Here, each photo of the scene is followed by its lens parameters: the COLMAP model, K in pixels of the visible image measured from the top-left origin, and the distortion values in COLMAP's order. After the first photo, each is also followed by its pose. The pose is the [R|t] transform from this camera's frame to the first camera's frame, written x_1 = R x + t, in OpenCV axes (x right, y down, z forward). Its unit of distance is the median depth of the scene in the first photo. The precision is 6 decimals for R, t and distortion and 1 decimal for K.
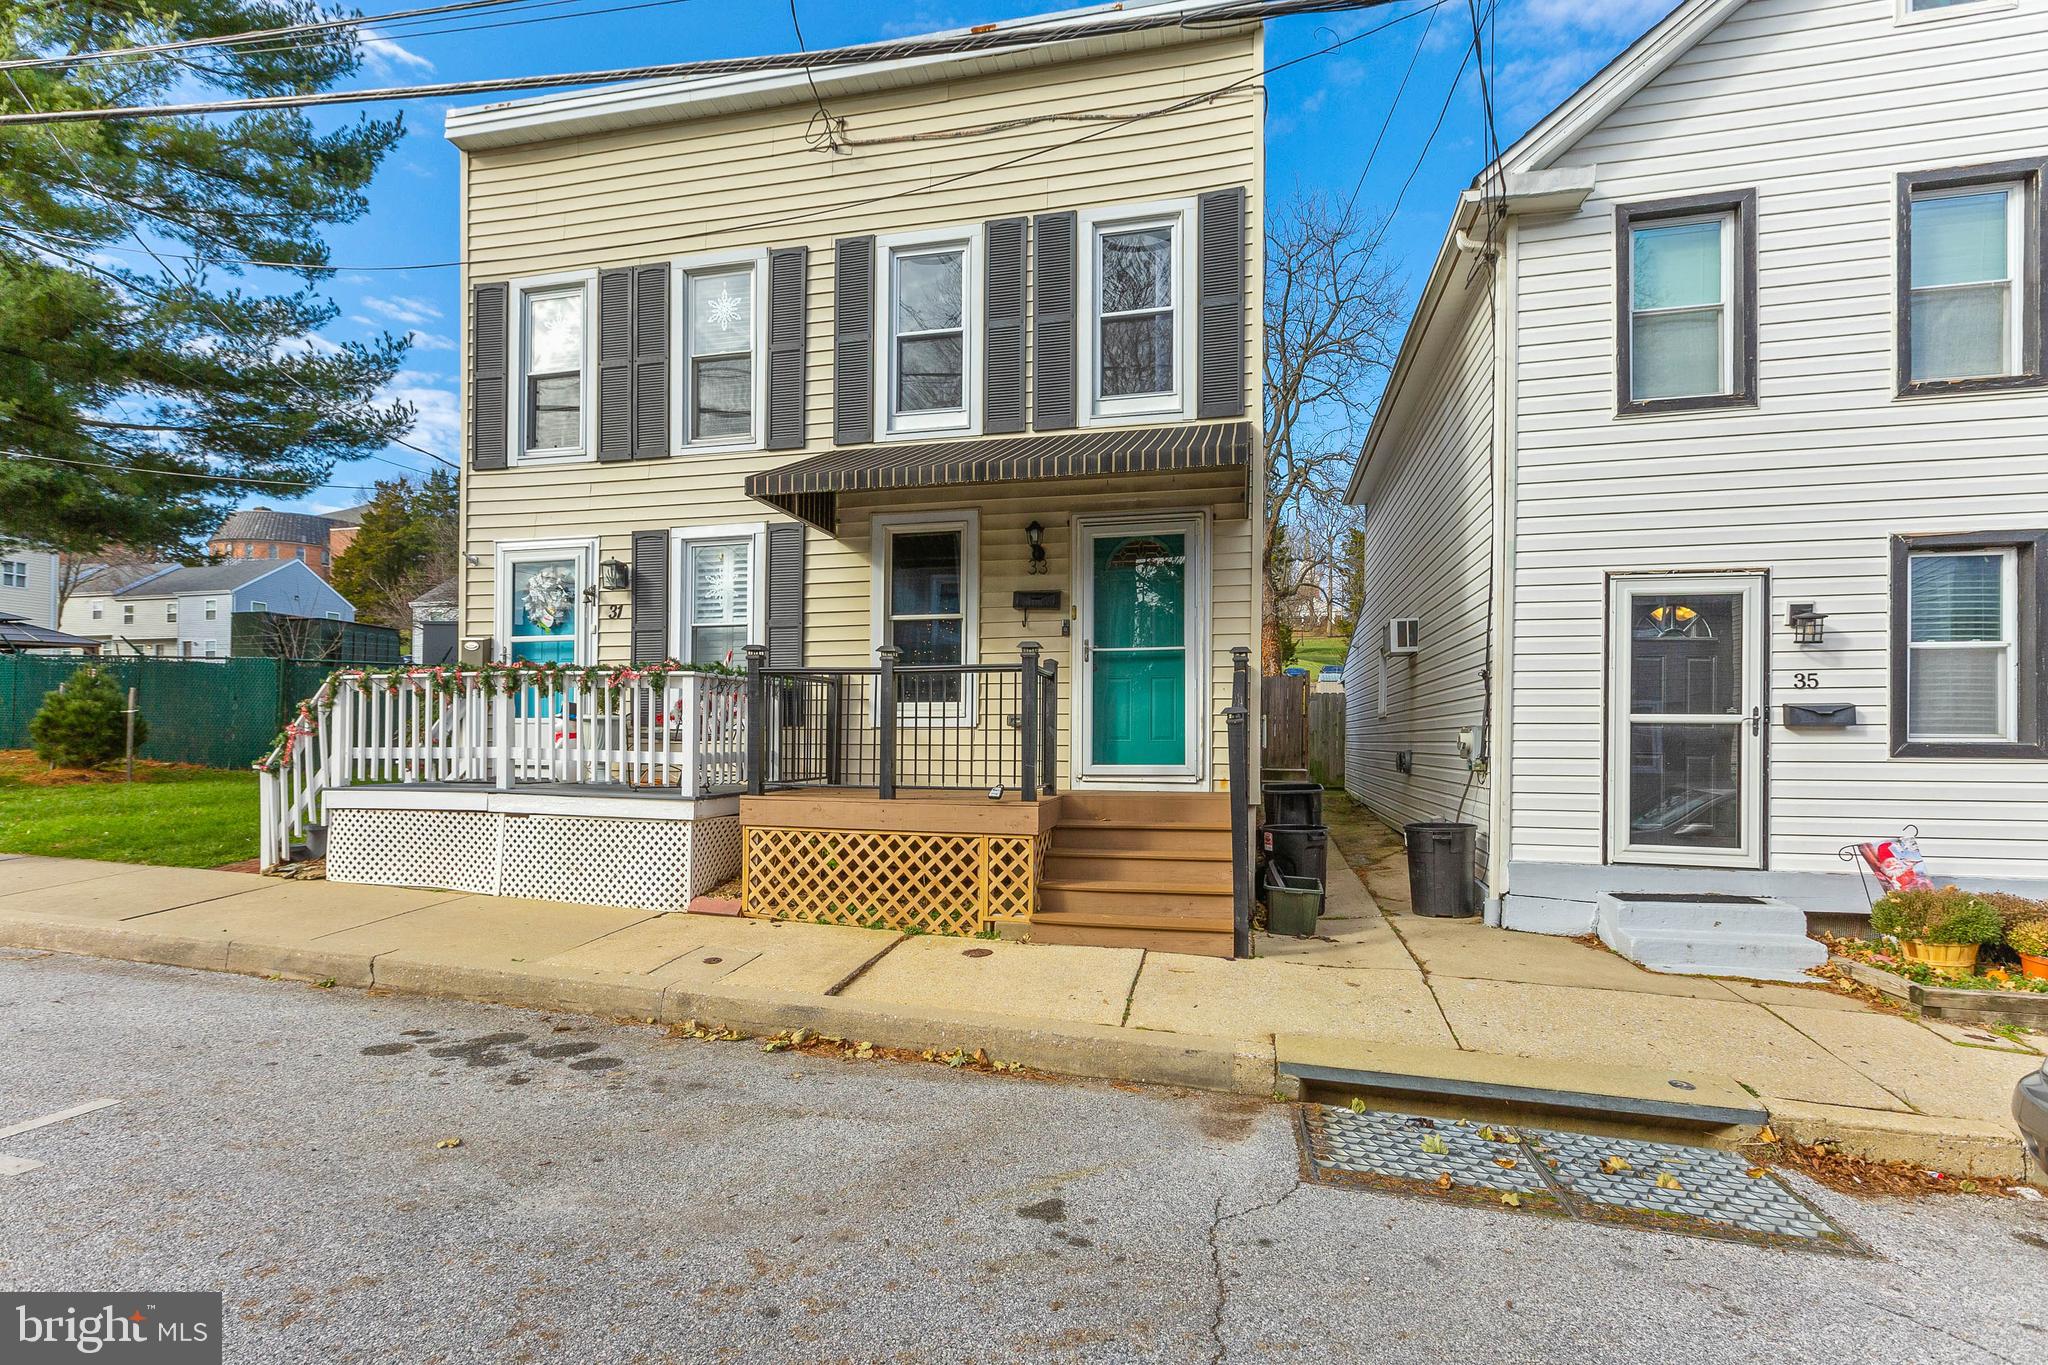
lens RADIAL K [[915.1, 0, 1038.9], [0, 915.1, 735.9], [0, 0, 1]] dist [0.006465, -0.002643]
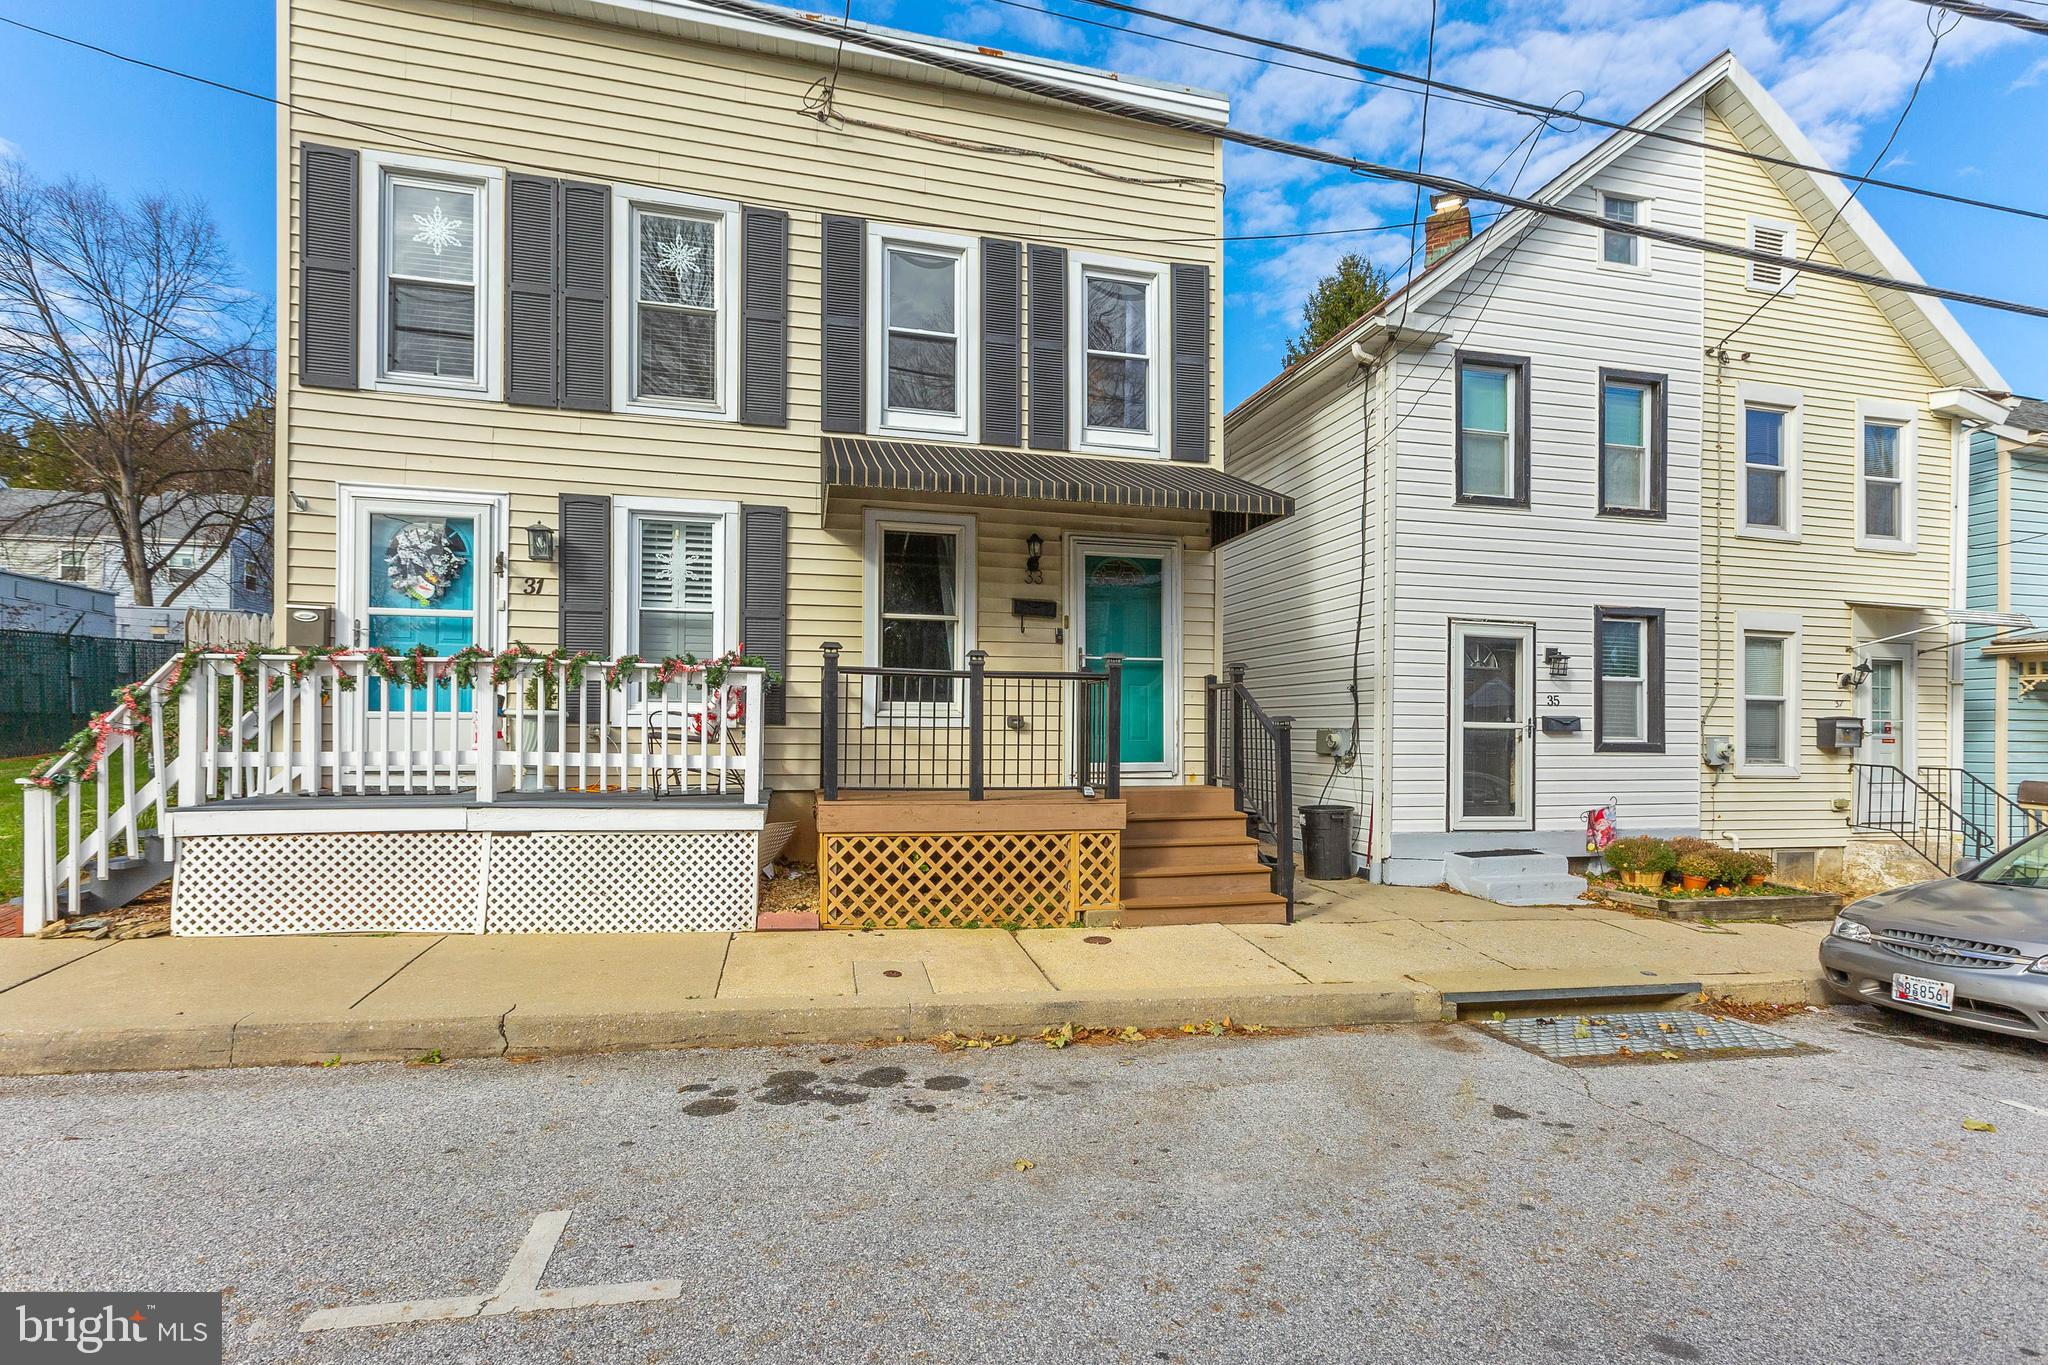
lens RADIAL K [[915.1, 0, 1027.8], [0, 915.1, 725.7], [0, 0, 1]] dist [0.006465, -0.002643]
pose [[0.895523, 0.005449, 0.444982, -0.552078], [-0.007283, 0.999971, 0.002411, -0.016647], [-0.444956, -0.005400, 0.895536, 0.059523]]
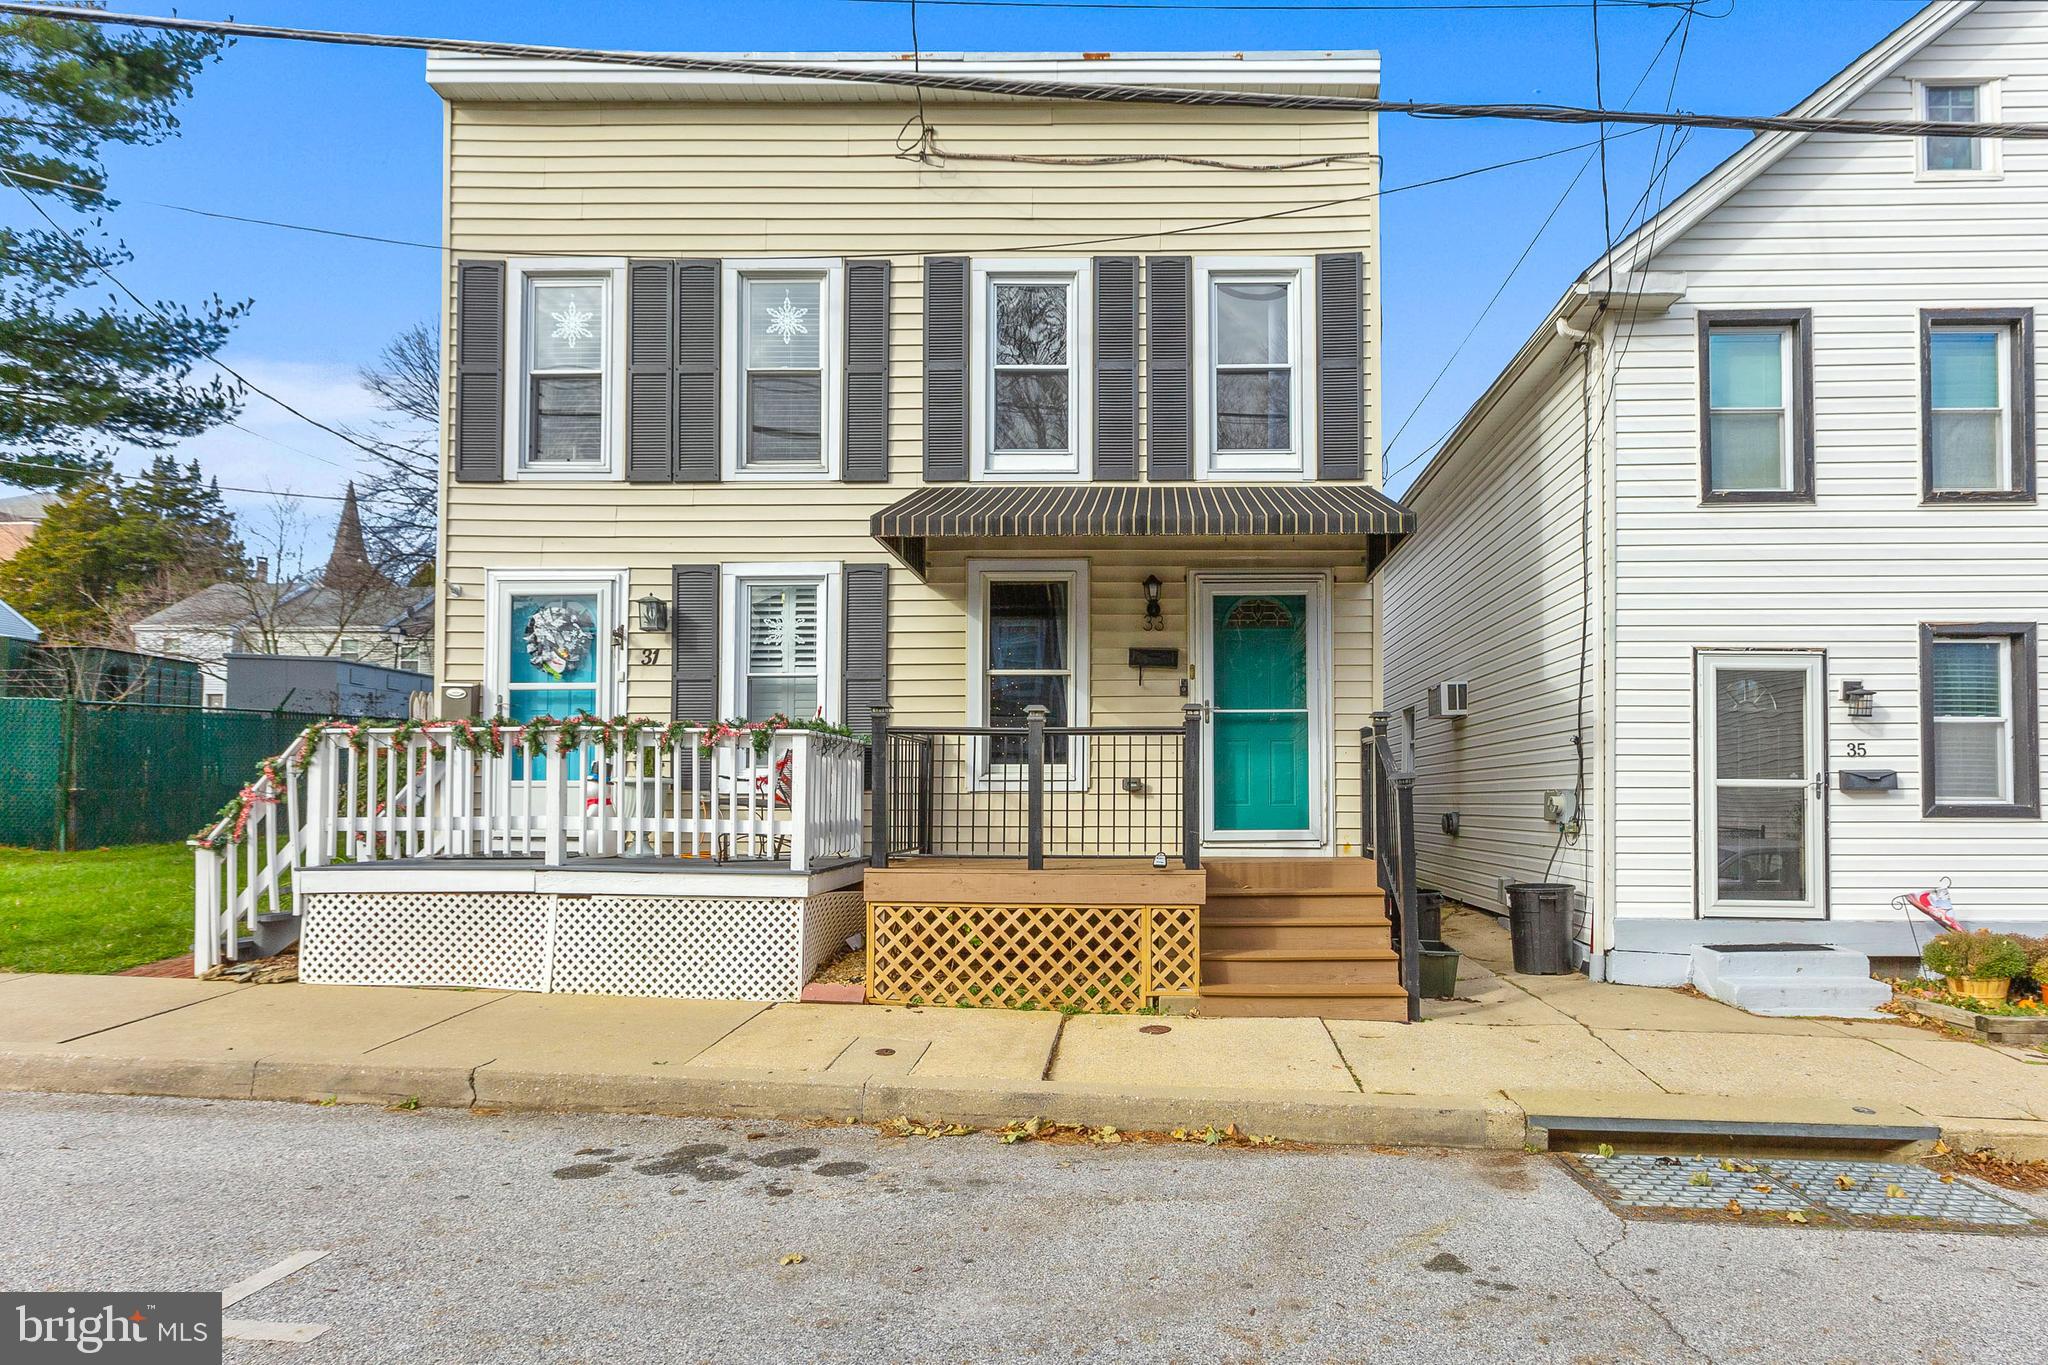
lens RADIAL K [[1006.9, 0, 1147.8], [0, 1006.9, 781.1], [0, 0, 1]] dist [0.005768, -0.003035]
pose [[0.978439, 0.000883, 0.206535, -0.257777], [0.002158, 0.999893, -0.014498, -0.005675], [-0.206526, 0.014631, 0.978332, -0.025211]]
